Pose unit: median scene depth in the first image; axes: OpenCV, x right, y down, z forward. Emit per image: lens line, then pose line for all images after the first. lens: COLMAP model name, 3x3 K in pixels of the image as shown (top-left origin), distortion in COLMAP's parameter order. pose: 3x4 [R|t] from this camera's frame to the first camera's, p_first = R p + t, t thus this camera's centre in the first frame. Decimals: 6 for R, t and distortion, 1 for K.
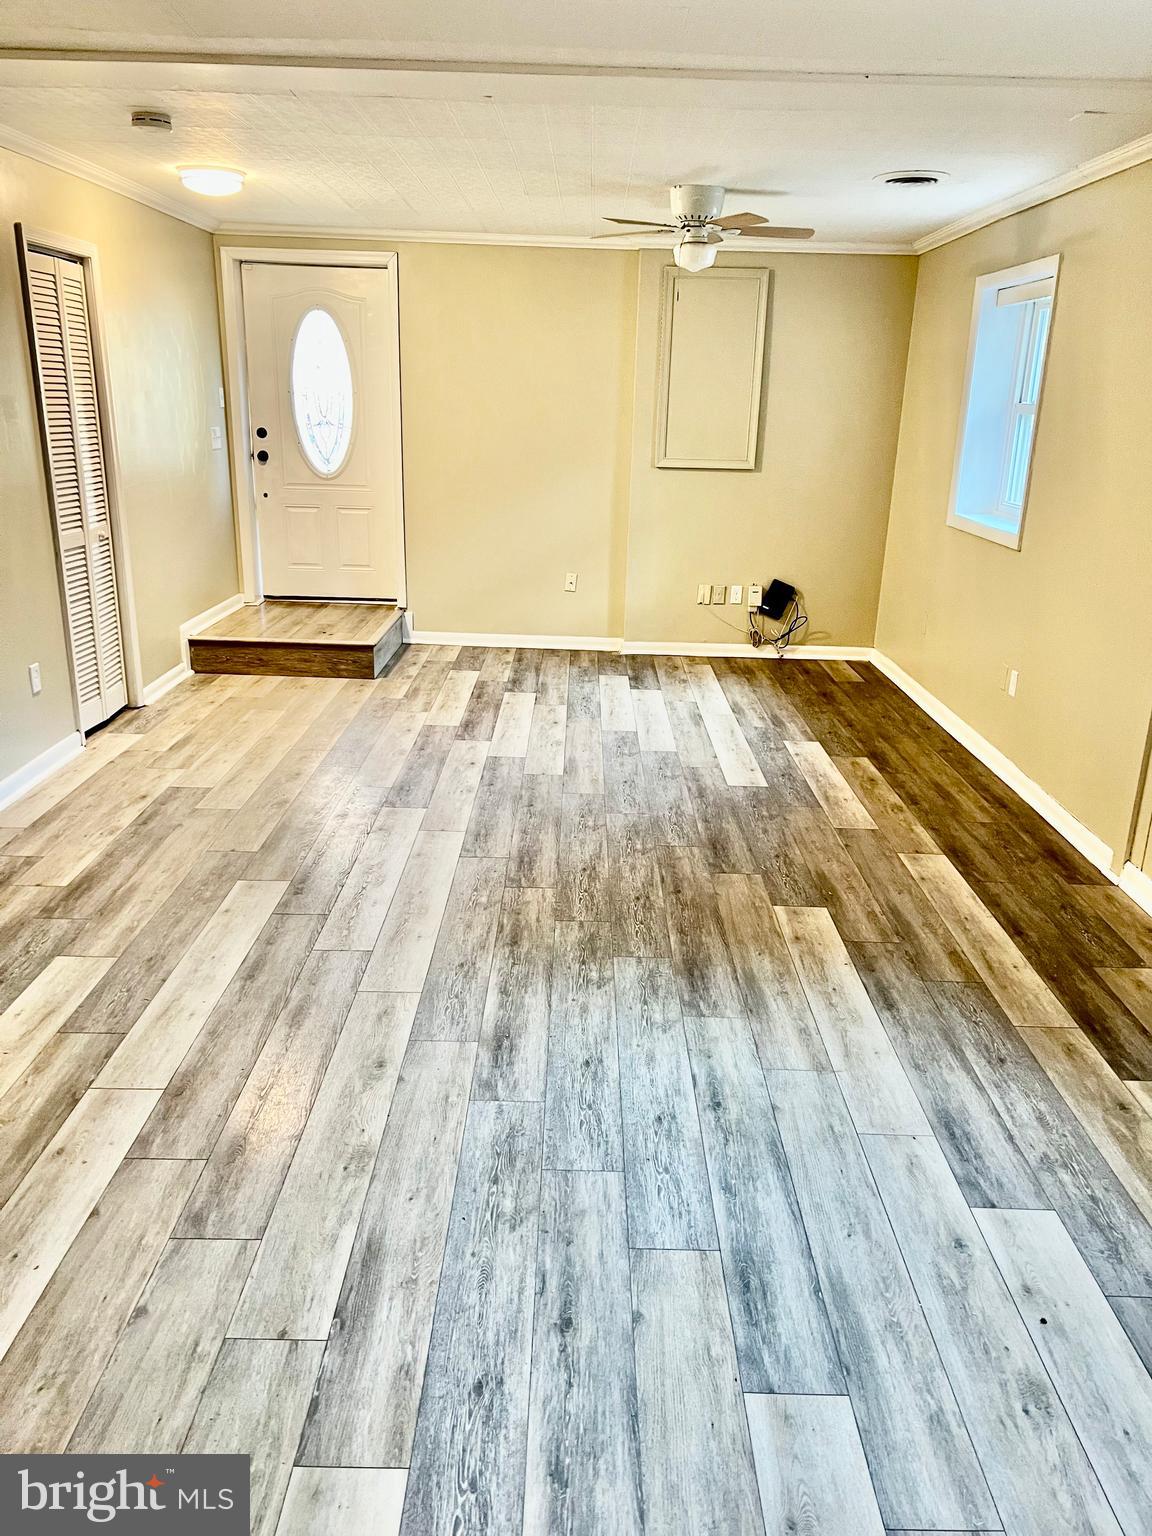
lens RADIAL K [[1140.3, 0, 575.4], [0, 1140.3, 773.0], [0, 0, 1]] dist [0.055718, -0.057165]
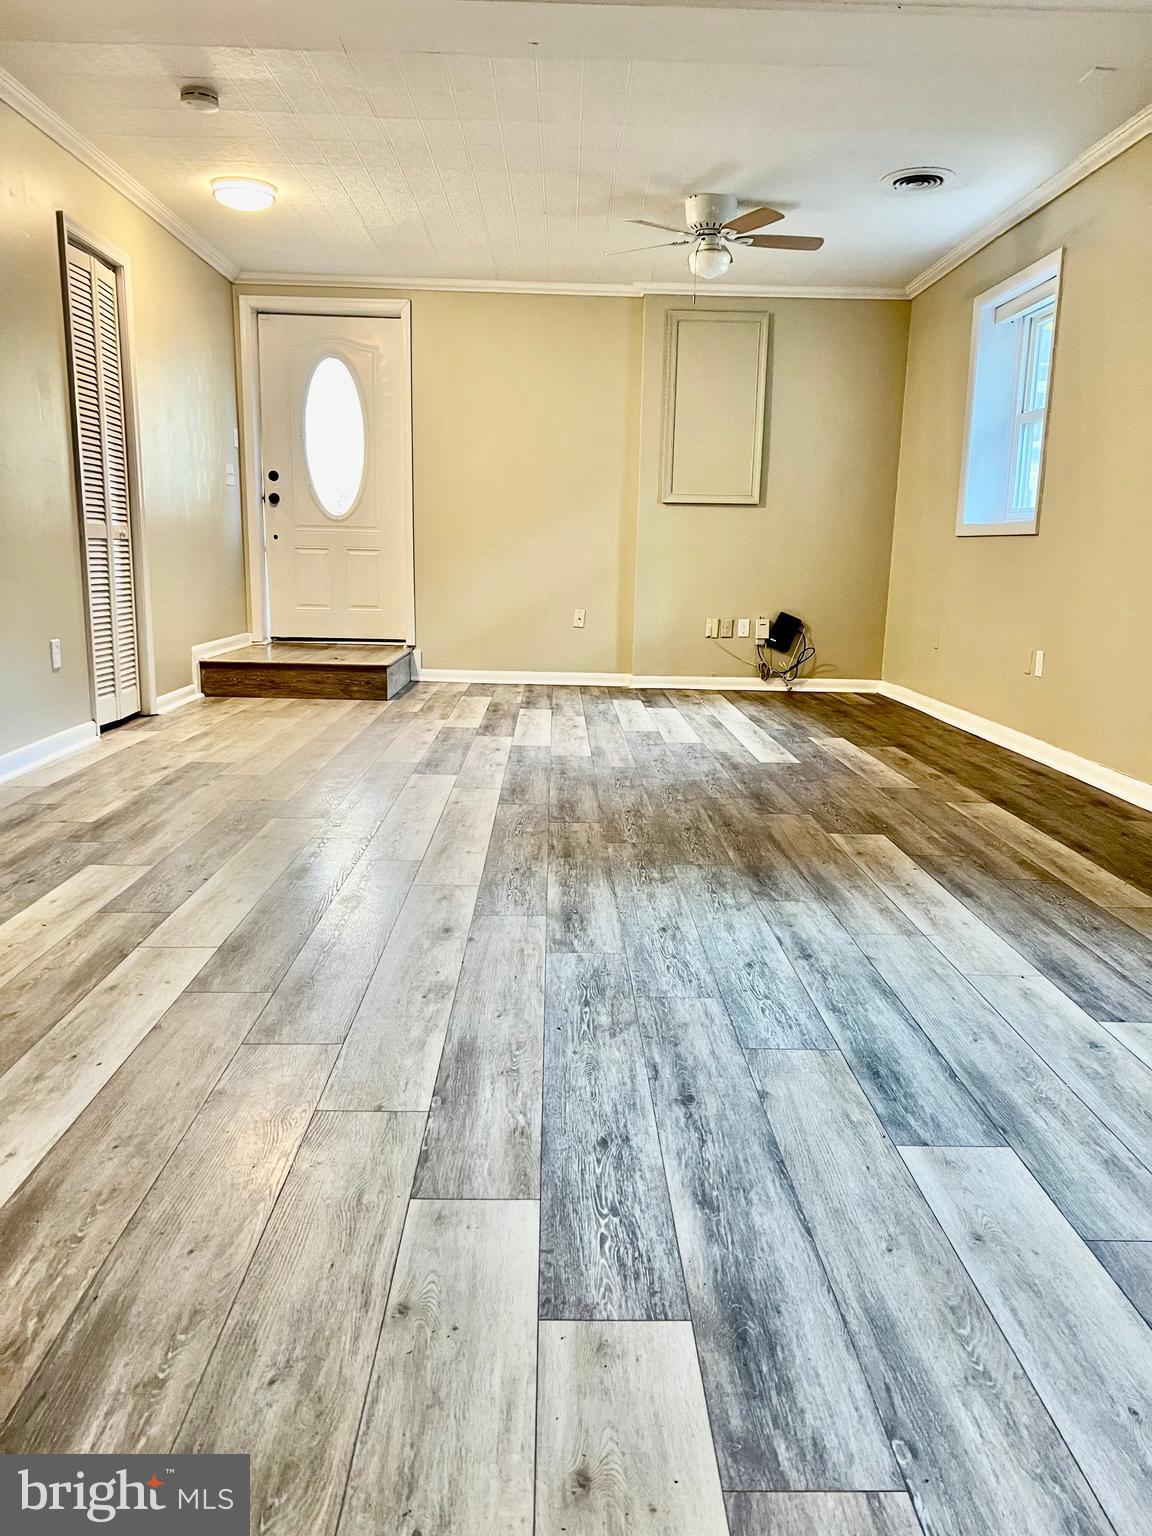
lens RADIAL K [[1140.3, 0, 575.4], [0, 1140.3, 773.0], [0, 0, 1]] dist [0.055718, -0.057165]
pose [[0.999690, -0.010521, 0.022569, -0.065581], [0.013188, 0.992507, -0.121475, 0.188863], [-0.021122, 0.121735, 0.992338, 0.039081]]
